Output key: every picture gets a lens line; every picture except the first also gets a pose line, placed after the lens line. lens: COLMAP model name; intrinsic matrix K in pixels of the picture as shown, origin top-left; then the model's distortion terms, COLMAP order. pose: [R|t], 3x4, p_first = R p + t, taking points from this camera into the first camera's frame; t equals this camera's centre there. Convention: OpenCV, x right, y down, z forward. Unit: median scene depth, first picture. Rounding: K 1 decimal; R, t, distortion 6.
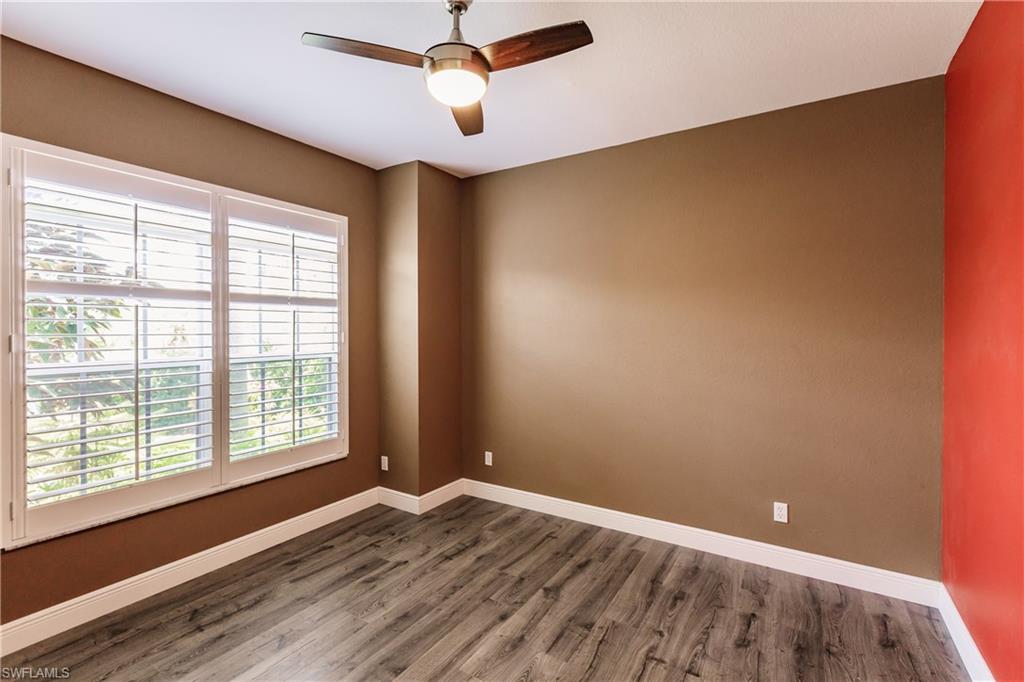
lens RADIAL K [[465.7, 0, 513.0], [0, 465.7, 325.9], [0, 0, 1]] dist [0.001654, 0.000156]
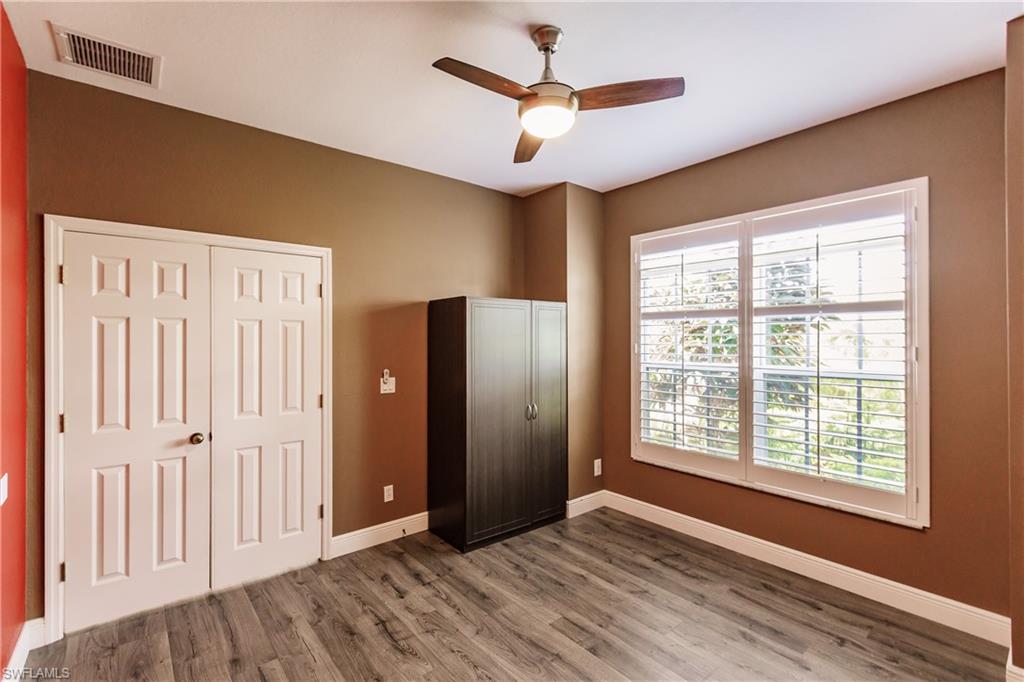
lens RADIAL K [[452.4, 0, 511.2], [0, 452.4, 337.9], [0, 0, 1]] dist [0.002044, -0.000067]
pose [[-0.299940, -0.008082, -0.953924, 0.570791], [-0.000525, 0.999965, -0.008307, 0.008581], [0.953958, -0.001990, -0.299934, 0.781961]]
